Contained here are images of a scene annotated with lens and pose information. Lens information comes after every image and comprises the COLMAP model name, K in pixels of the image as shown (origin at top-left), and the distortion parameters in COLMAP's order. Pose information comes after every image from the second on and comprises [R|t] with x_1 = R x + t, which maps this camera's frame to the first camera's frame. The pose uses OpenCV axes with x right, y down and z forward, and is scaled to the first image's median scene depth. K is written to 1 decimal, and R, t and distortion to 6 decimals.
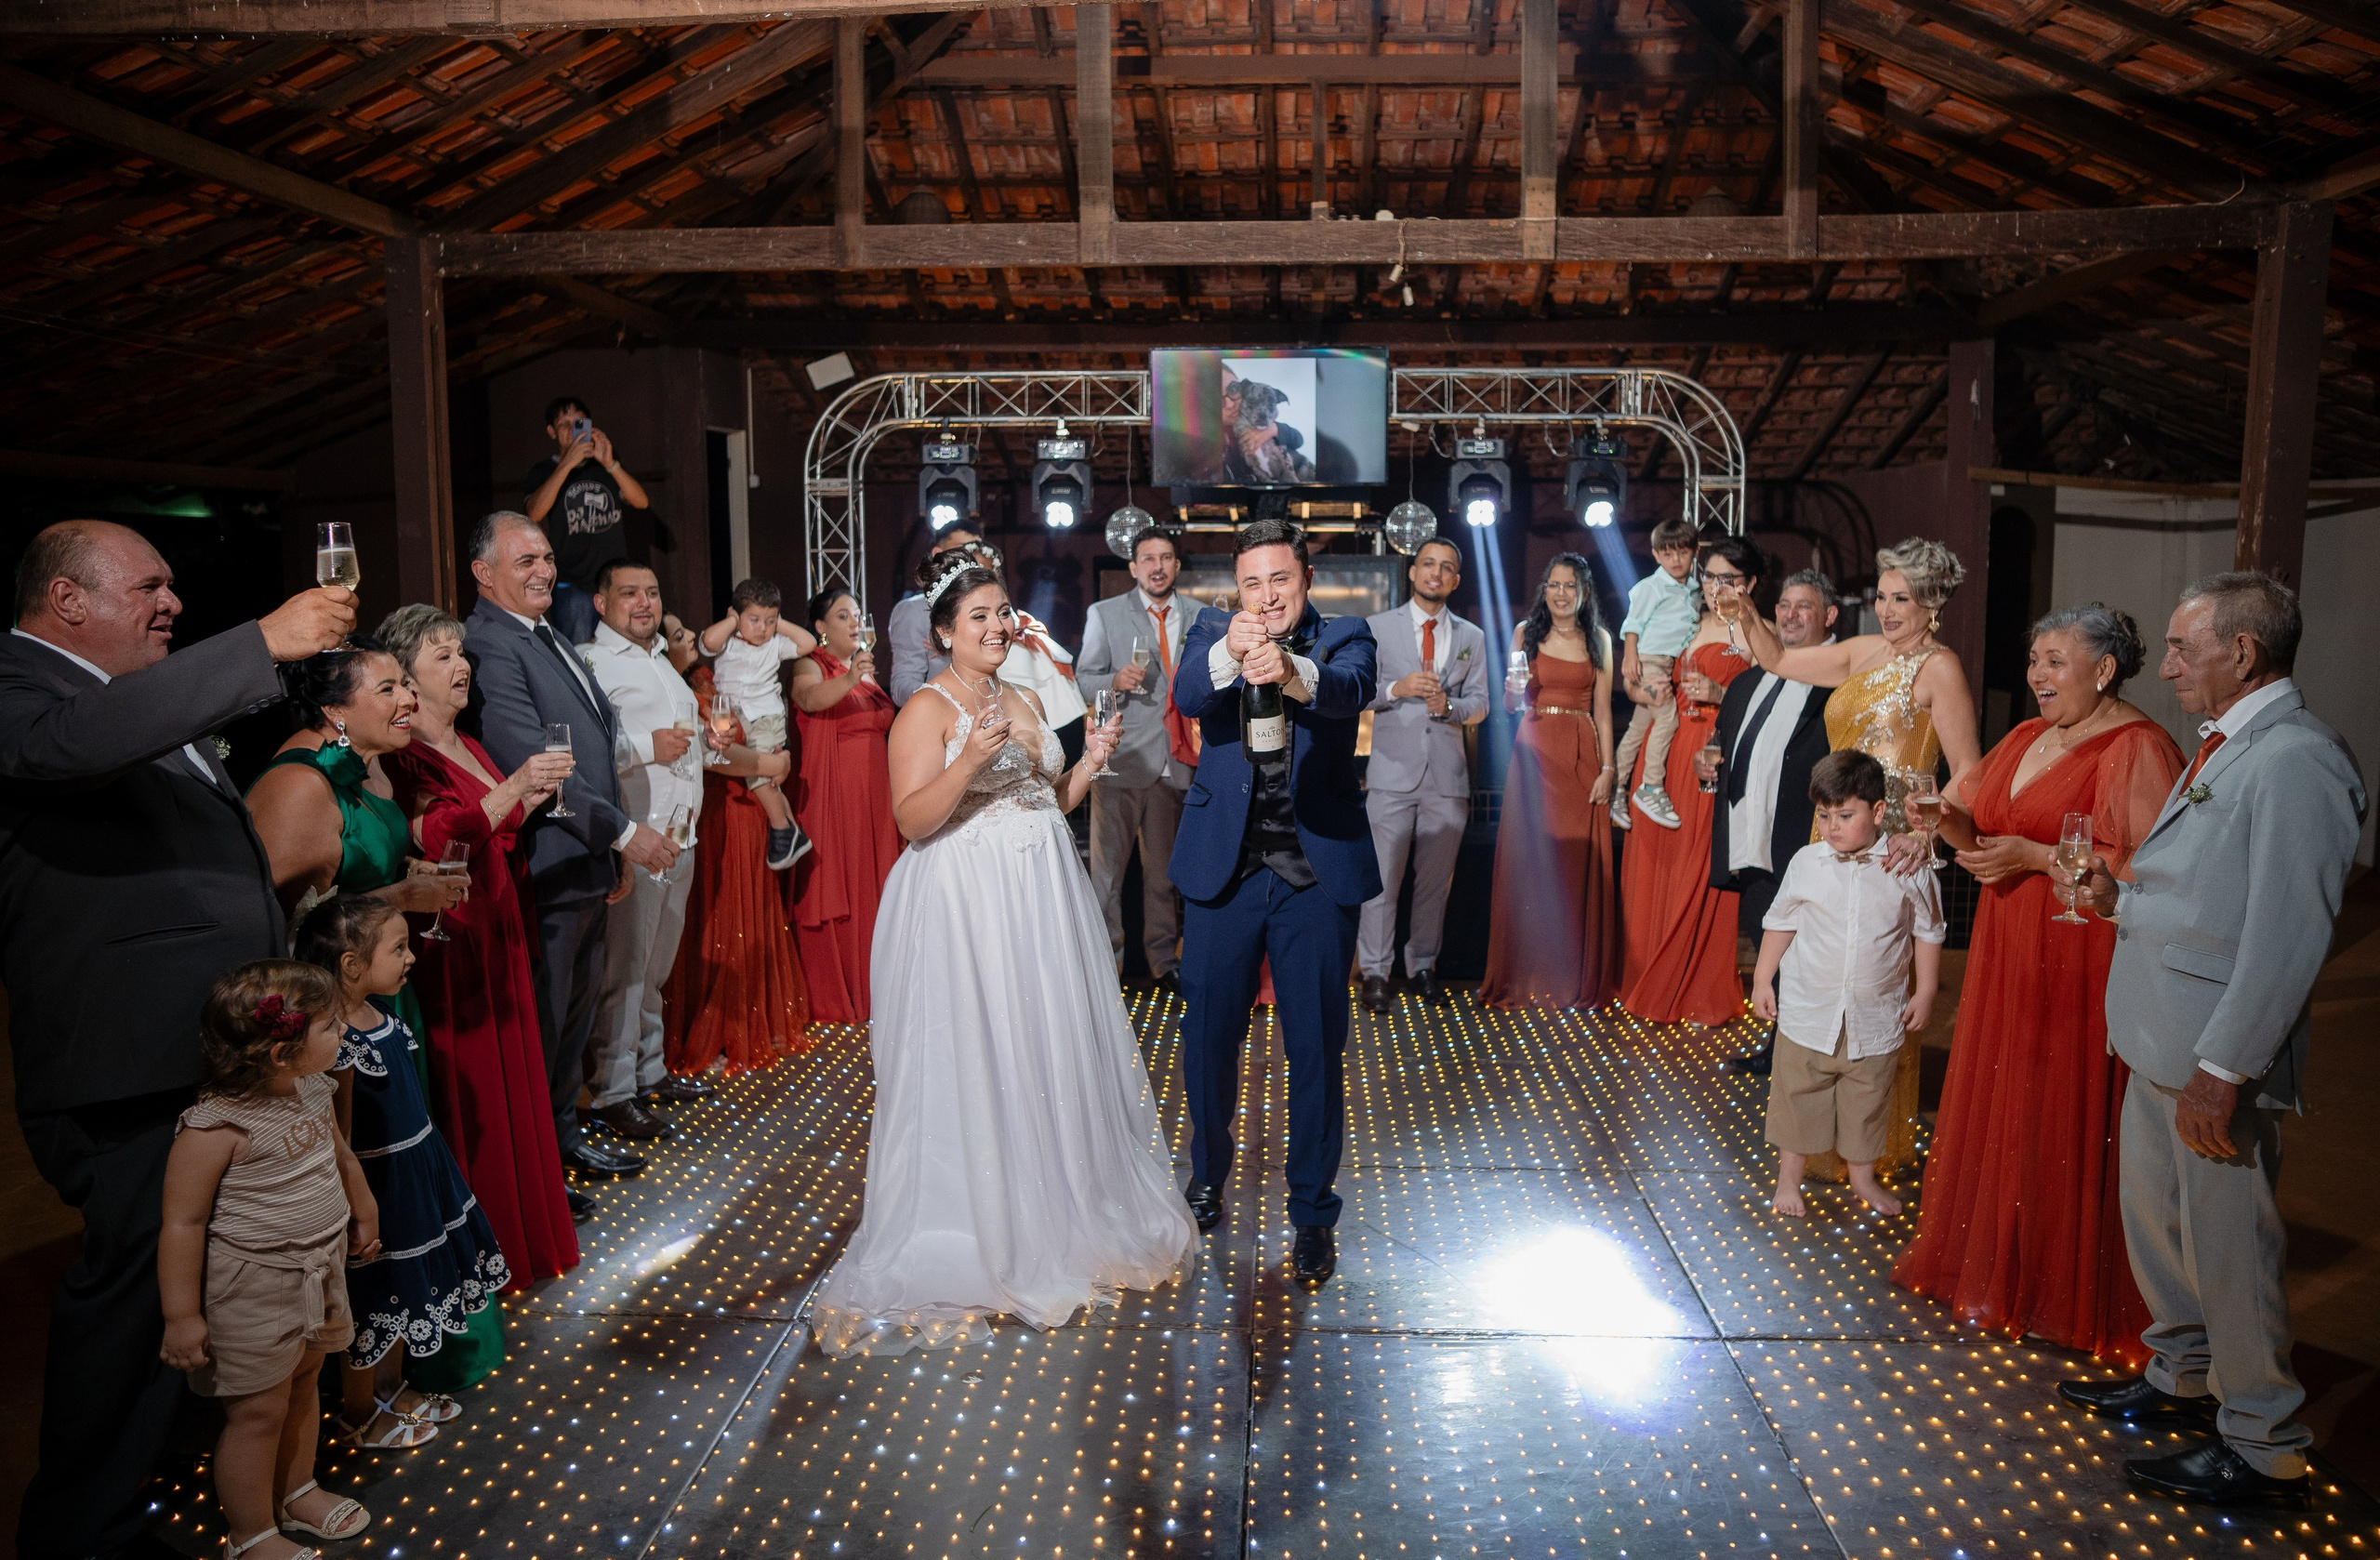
lens RADIAL K [[1678.4, 0, 1200.8], [0, 1678.4, 758.4], [0, 0, 1]] dist [-0.104676, 0.113729]
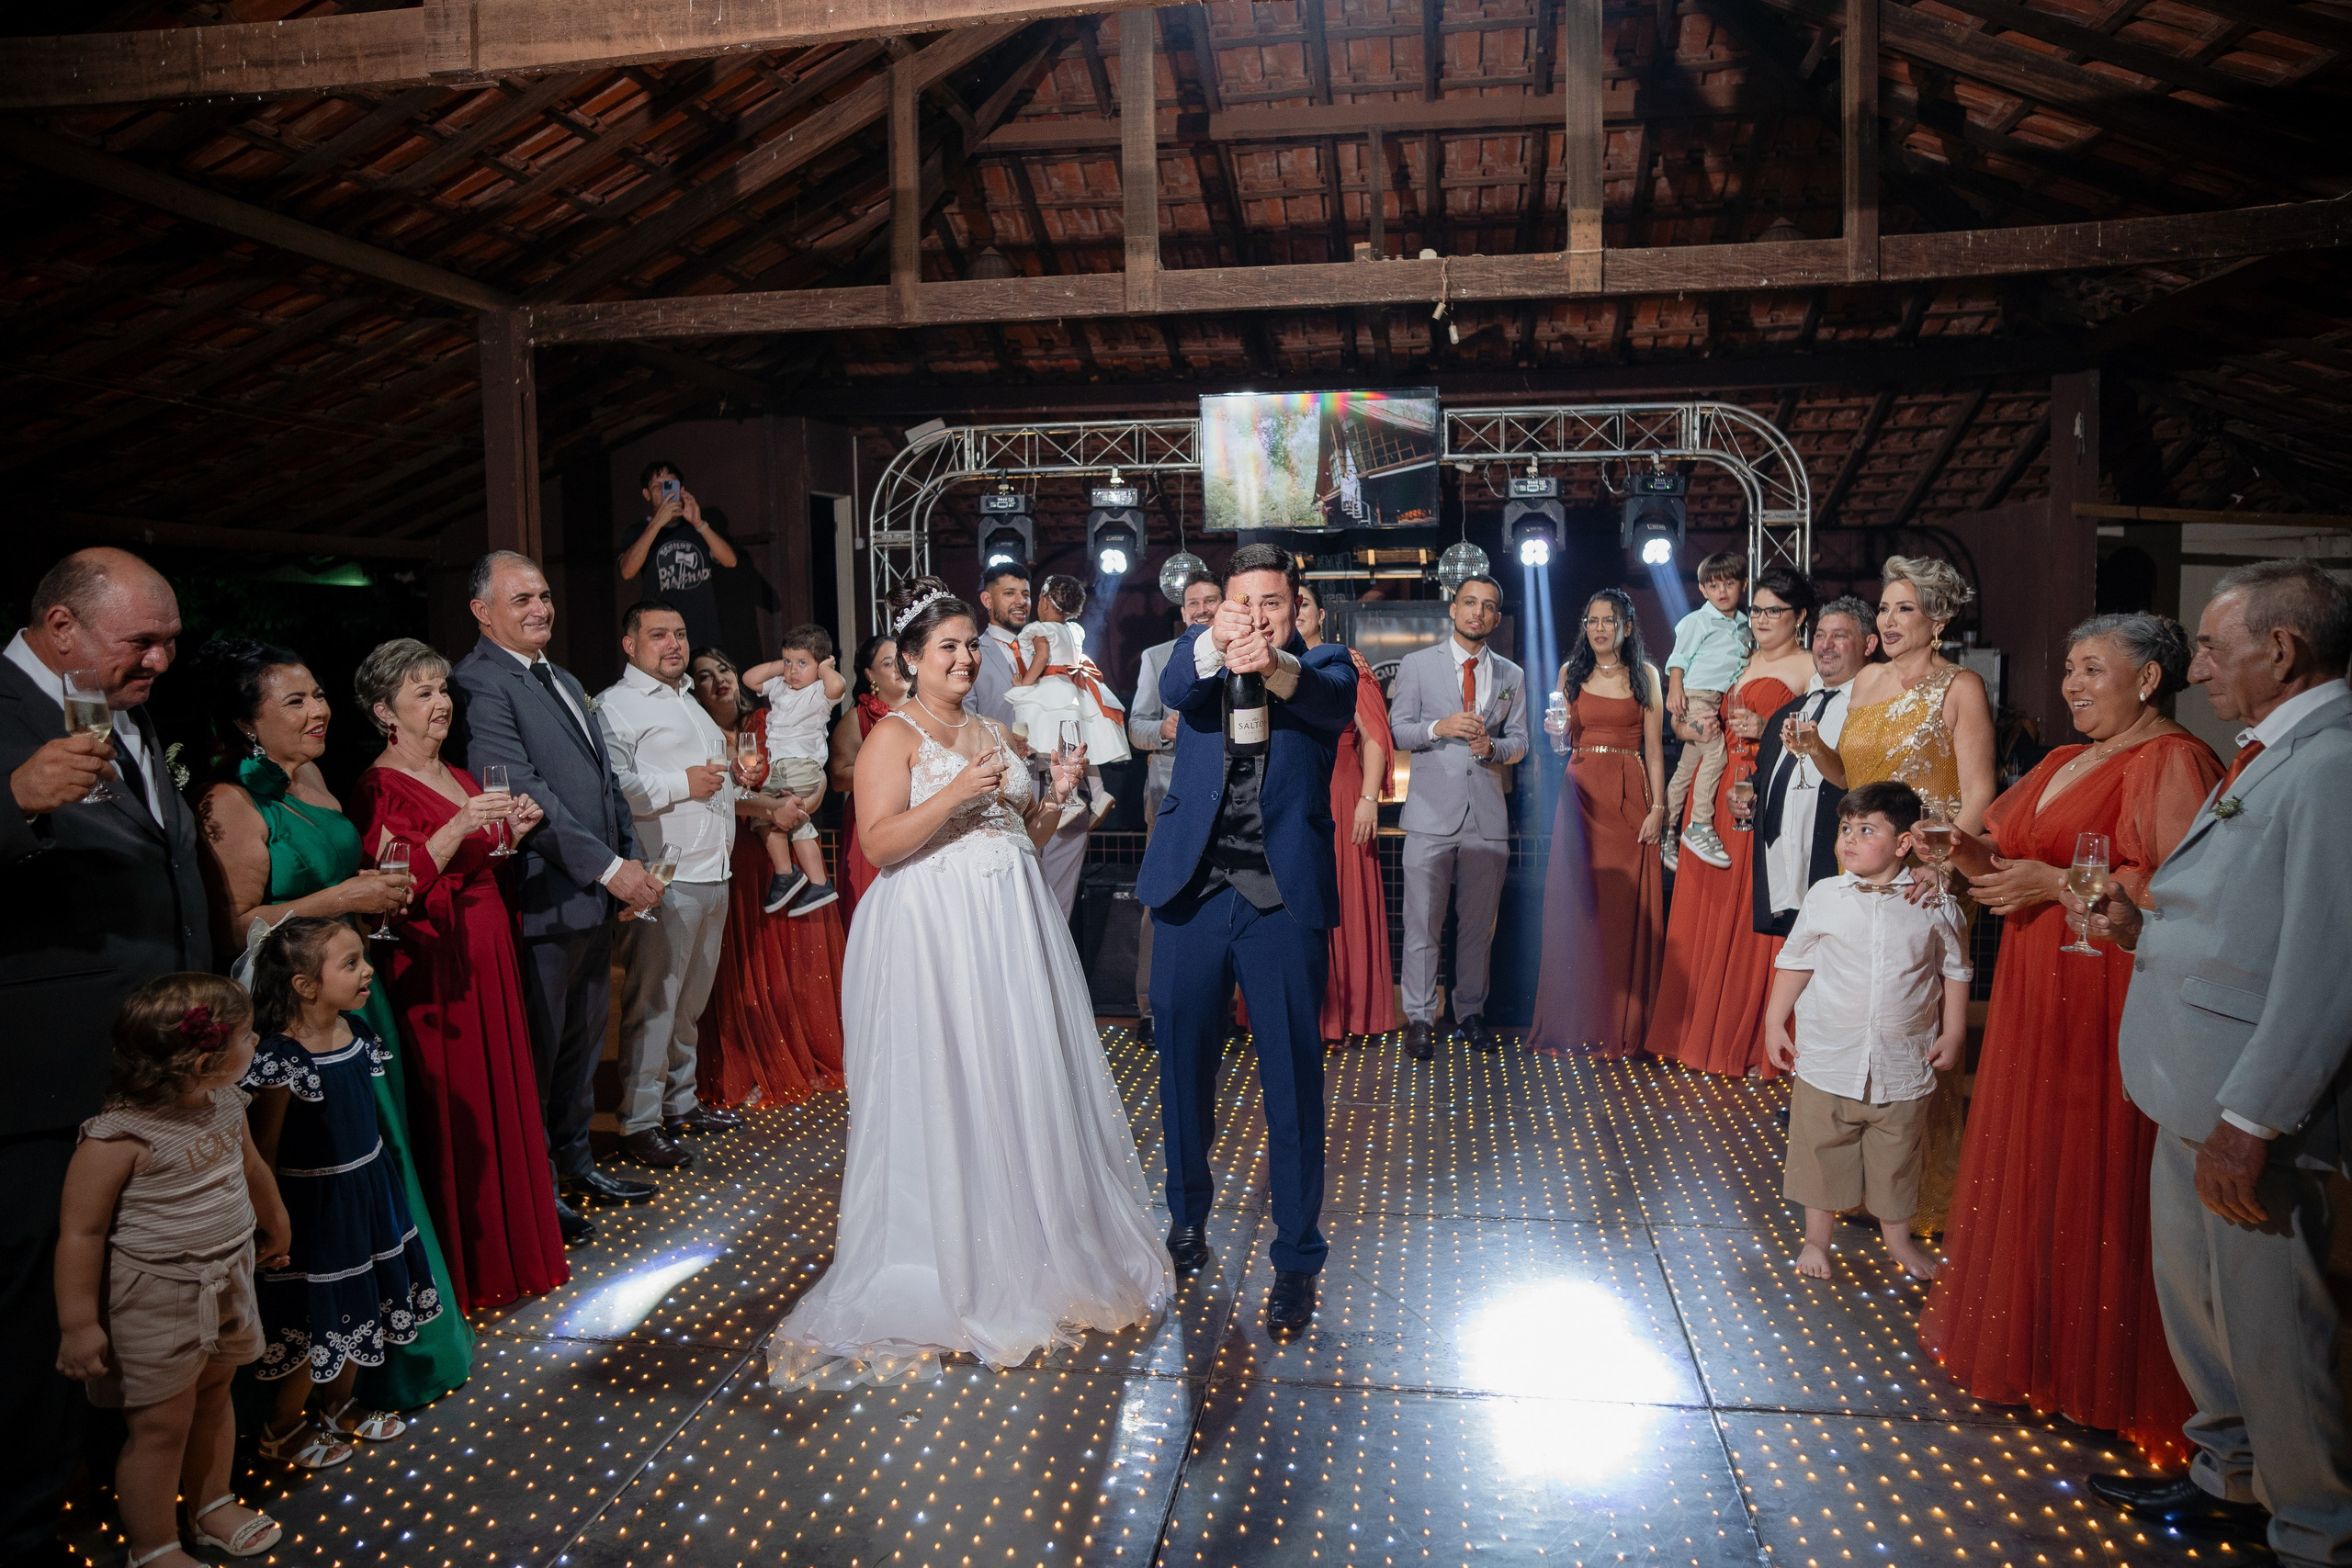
lens RADIAL K [[1606.3, 0, 1171.7], [0, 1606.3, 787.6], [0, 0, 1]] dist [-0.104352, 0.112919]
pose [[0.993774, -0.002406, -0.111390, 0.058011], [0.000130, 0.999791, -0.020436, 0.011097], [0.111416, 0.020294, 0.993567, 0.041310]]
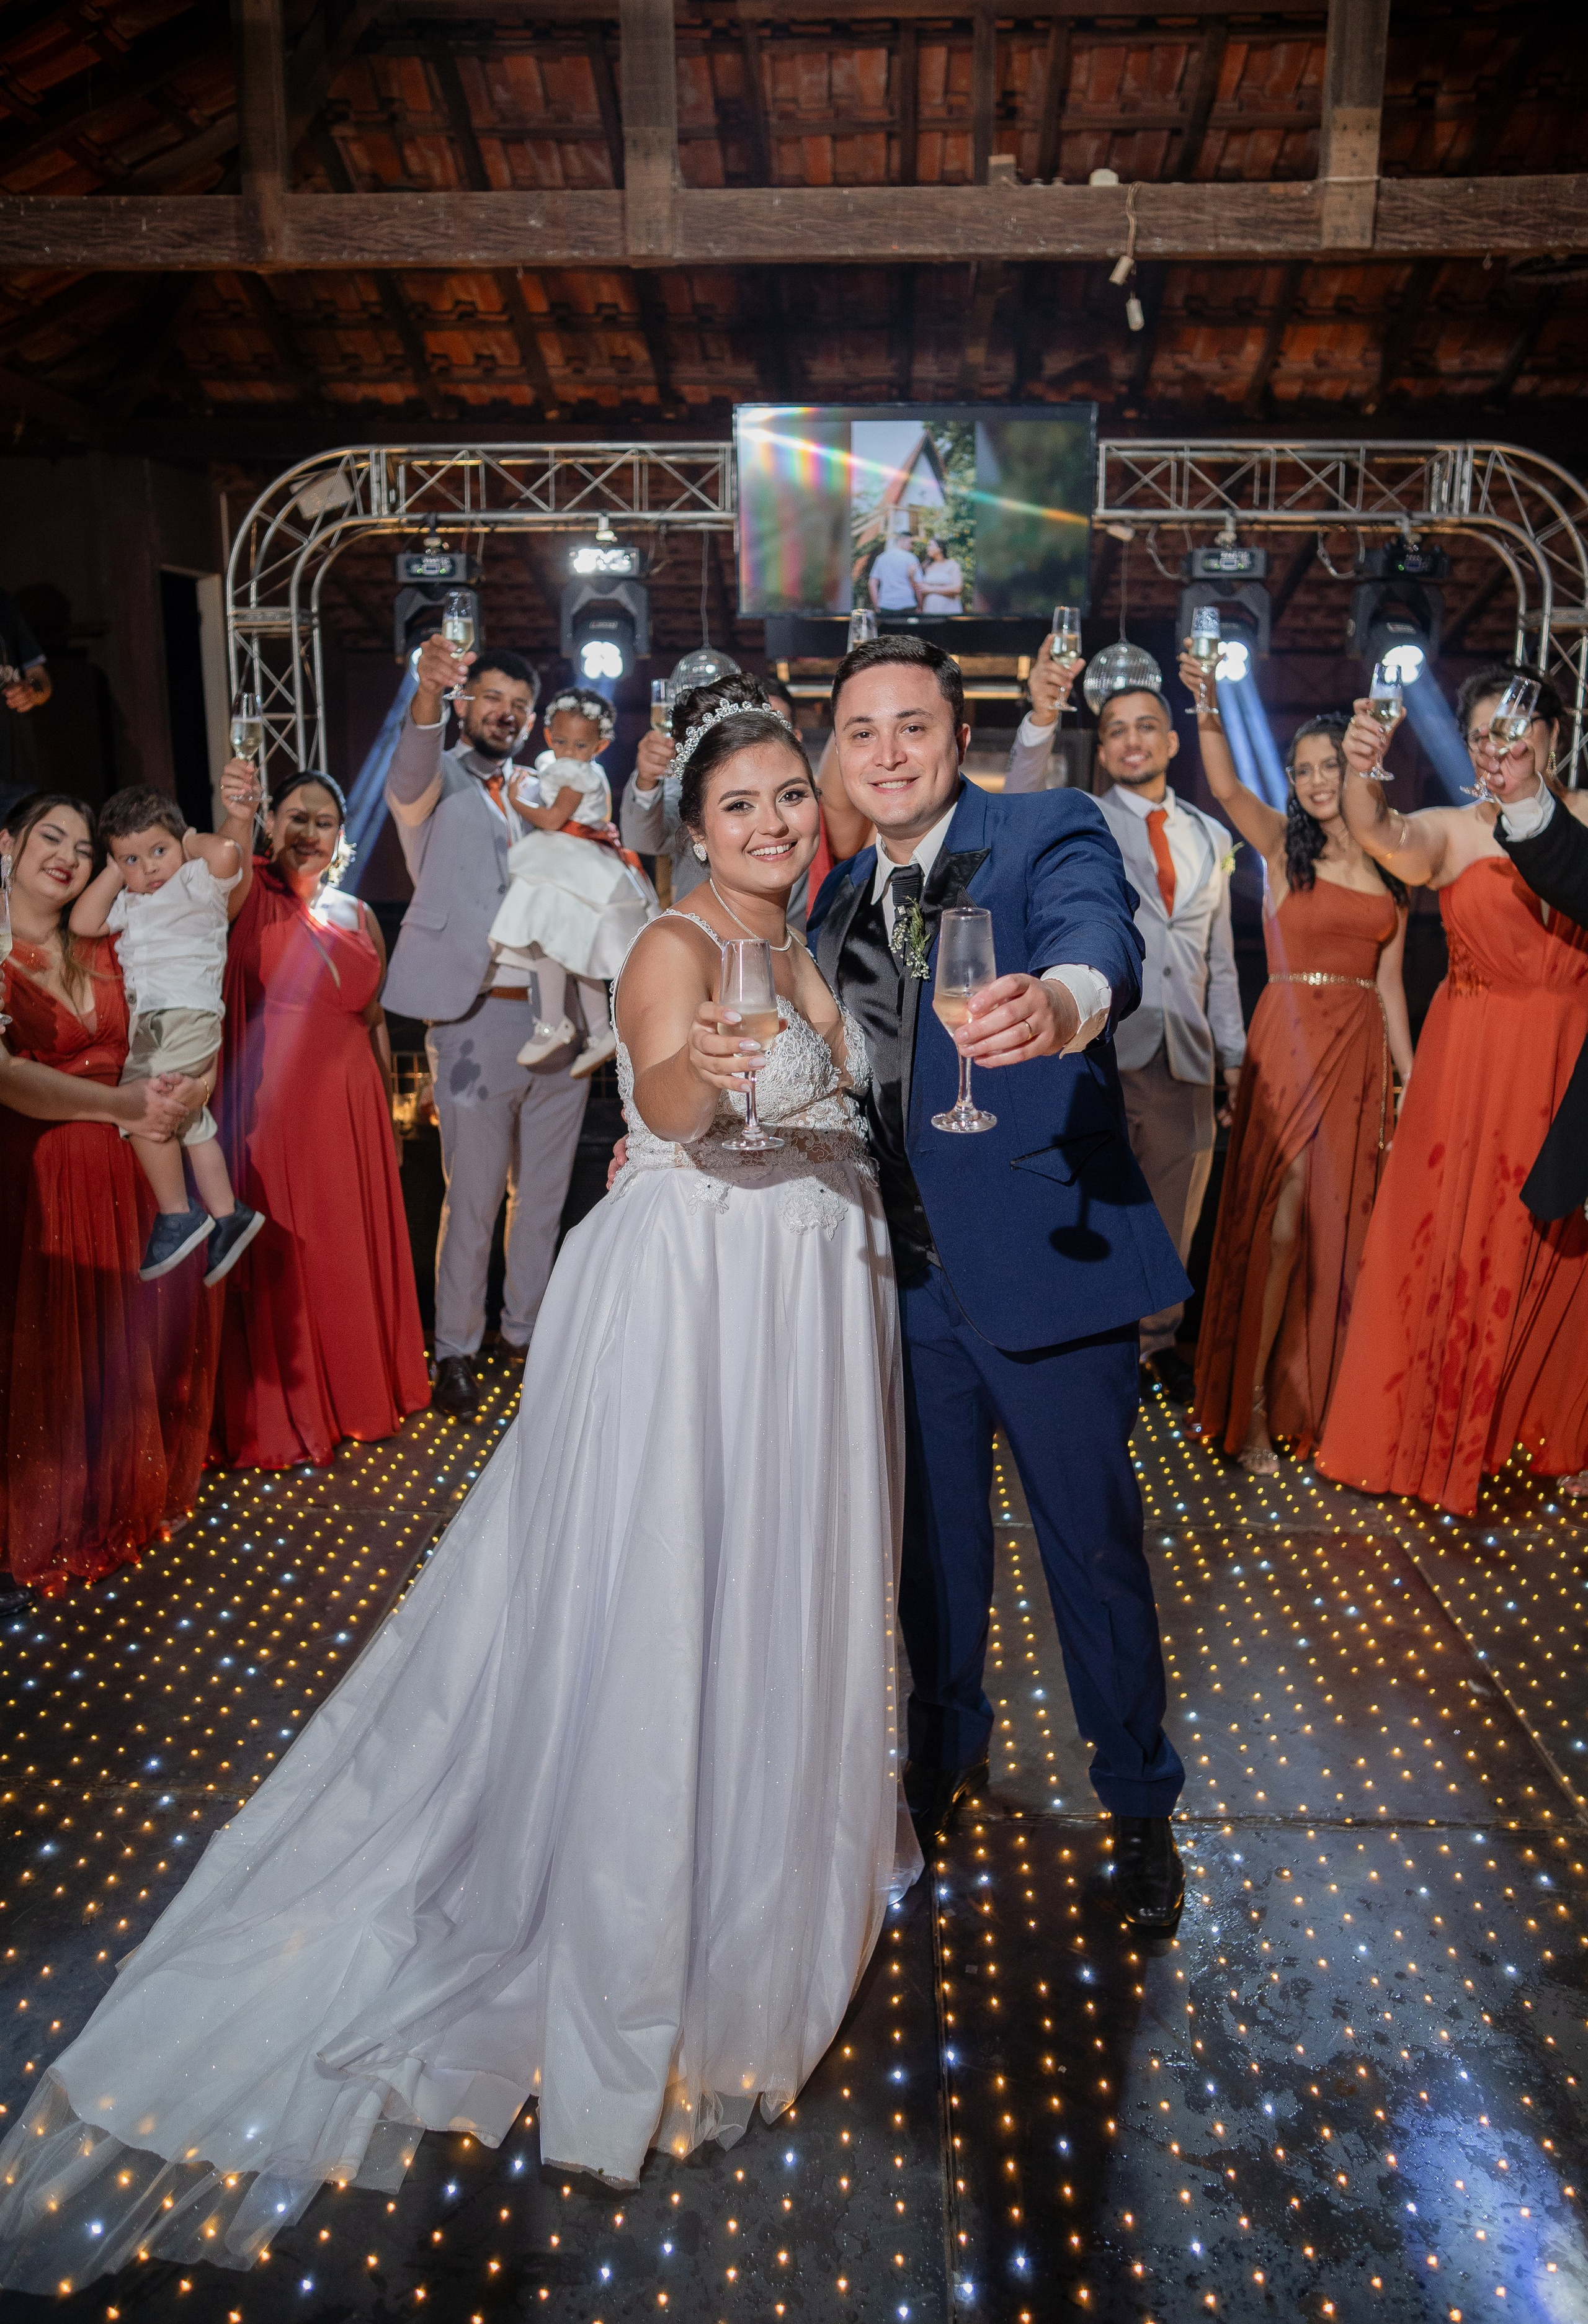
lens RADIAL K [[1651.8, 0, 802.9], [0, 1651.8, 1131.8], [0, 0, 1]] dist [-0.103781, 0.110862]
pose [[0.999970, 0.002667, 0.007297, -0.007485], [-0.003408, 0.994624, 0.103501, -0.024960], [-0.006982, -0.103523, 0.994603, 0.320475]]
